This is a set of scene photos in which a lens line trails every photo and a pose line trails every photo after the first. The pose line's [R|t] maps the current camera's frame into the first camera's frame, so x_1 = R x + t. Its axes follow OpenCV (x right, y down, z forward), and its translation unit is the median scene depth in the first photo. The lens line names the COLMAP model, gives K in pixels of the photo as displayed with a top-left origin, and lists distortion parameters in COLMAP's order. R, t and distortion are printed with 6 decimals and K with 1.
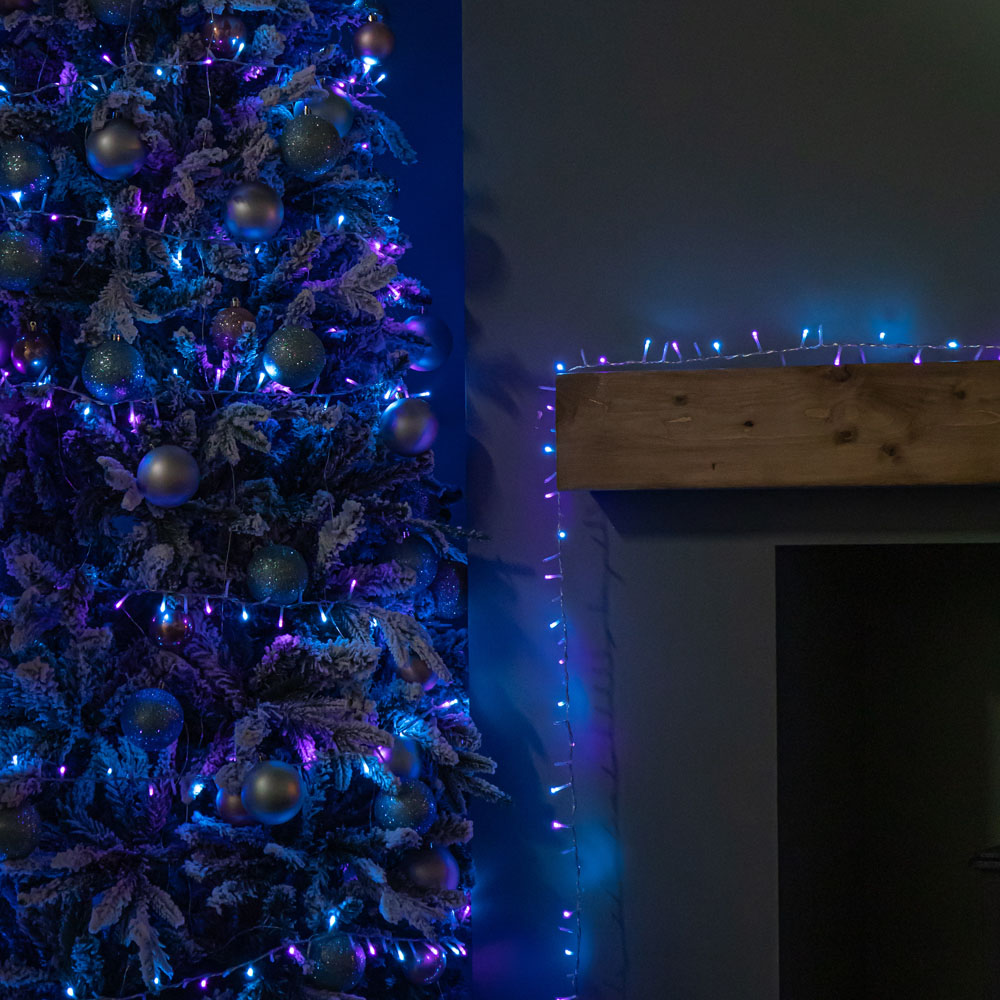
lens RADIAL K [[3551.3, 0, 500.0], [0, 3551.3, 500.0], [0, 0, 1]] dist [-0.048218, 0.057751]
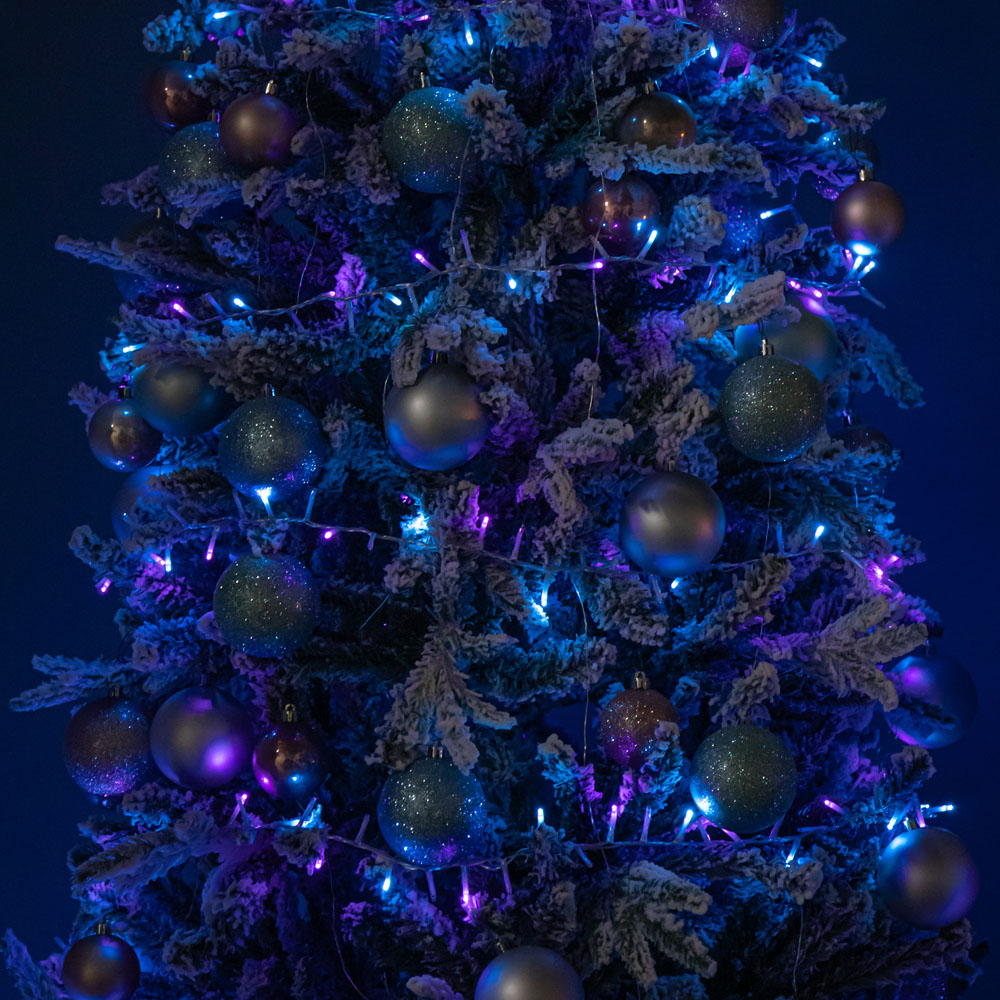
lens RADIAL K [[3551.3, 0, 500.0], [0, 3551.3, 500.0], [0, 0, 1]] dist [-0.048218, 0.057751]
pose [[0.998581, 0.006560, -0.052848, -0.066942], [-0.005436, 0.999757, 0.021380, -0.097131], [0.052976, -0.021063, 0.998374, 0.422488]]
